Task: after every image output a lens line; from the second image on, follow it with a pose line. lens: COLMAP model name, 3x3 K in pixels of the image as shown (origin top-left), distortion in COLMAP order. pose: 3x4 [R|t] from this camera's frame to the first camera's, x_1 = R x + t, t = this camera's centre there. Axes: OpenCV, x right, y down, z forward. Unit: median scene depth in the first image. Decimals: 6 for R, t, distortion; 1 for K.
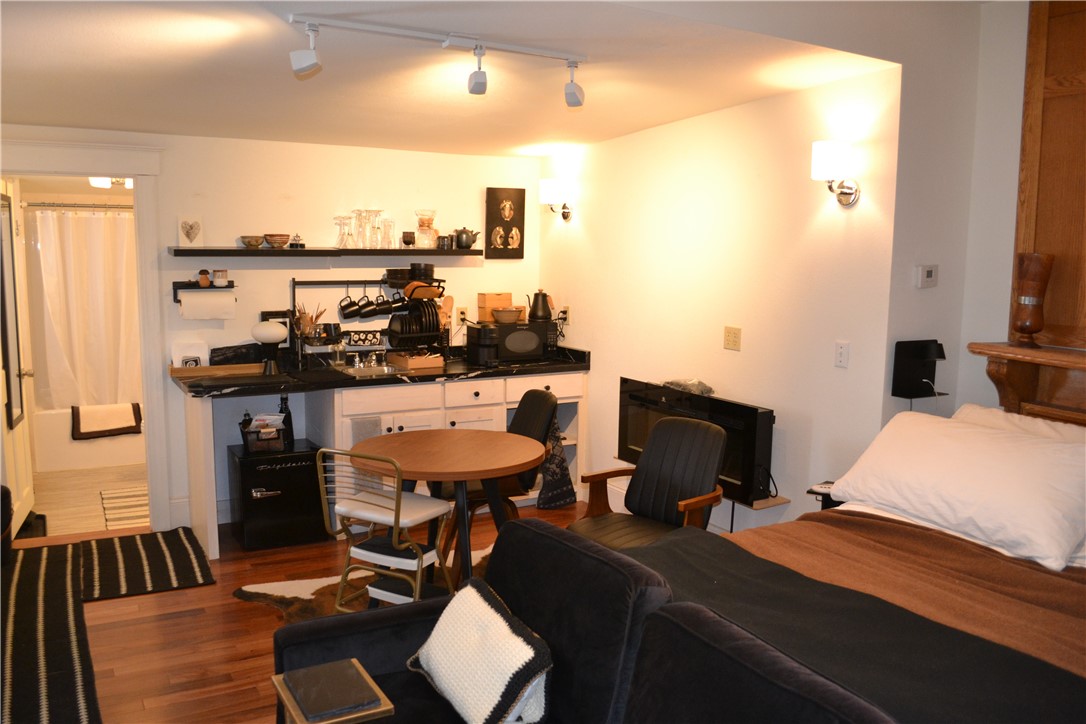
lens RADIAL K [[865.4, 0, 542.1], [0, 865.4, 362.4], [0, 0, 1]] dist [-0.084478, 0.012239]
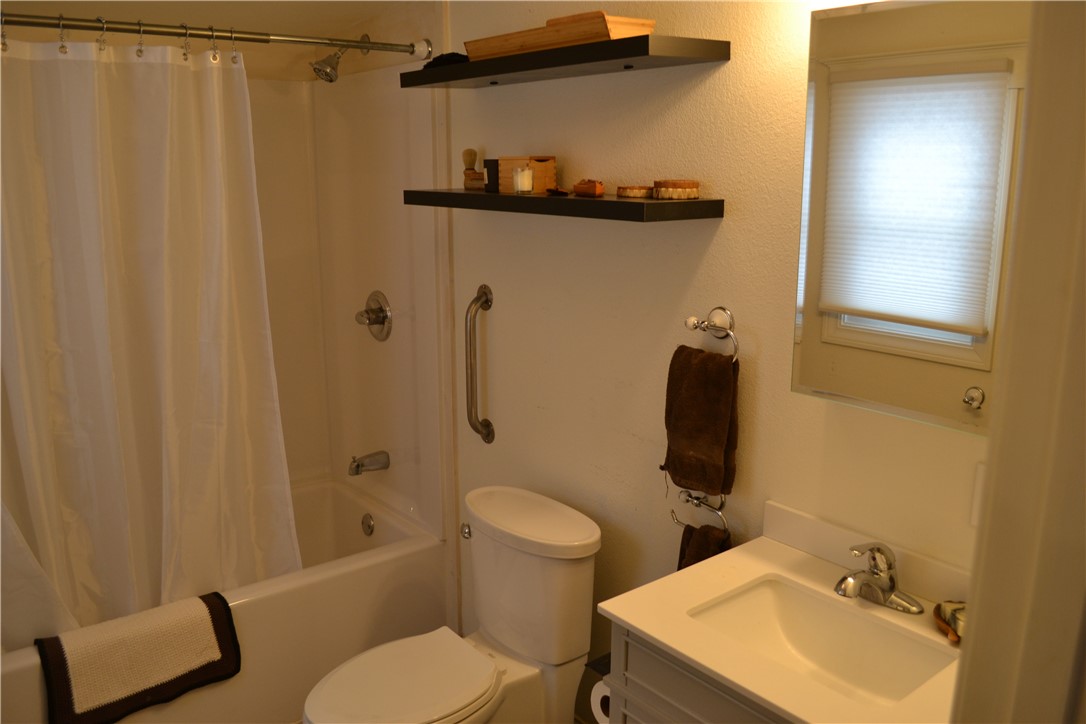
lens RADIAL K [[865.4, 0, 535.1], [0, 865.4, 365.7], [0, 0, 1]] dist [-0.084478, 0.012239]
pose [[0.988074, -0.048624, 0.146099, -0.404466], [0.033914, 0.994253, 0.101542, -0.084651], [-0.150196, -0.095376, 0.984045, 0.652857]]
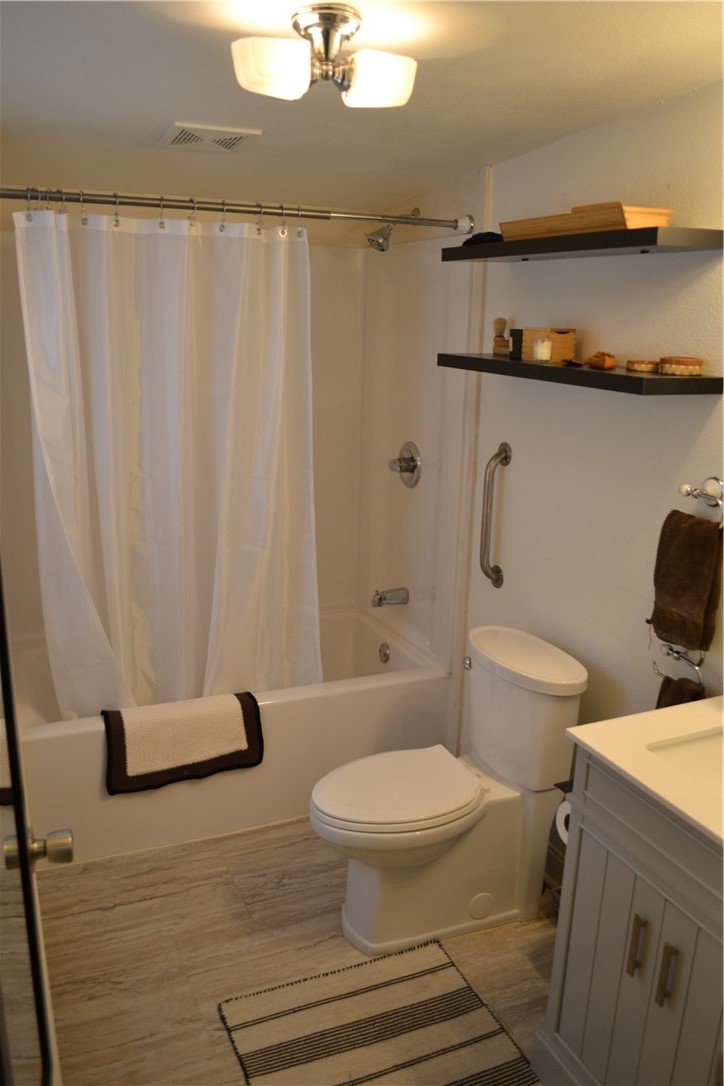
lens RADIAL K [[865.4, 0, 363.5], [0, 865.4, 536.2], [0, 0, 1]] dist [-0.084478, 0.012239]
pose [[0.994997, 0.035444, -0.093410, -0.396552], [-0.024185, 0.992597, 0.119023, -0.085178], [0.096937, -0.116168, 0.988488, 0.611924]]
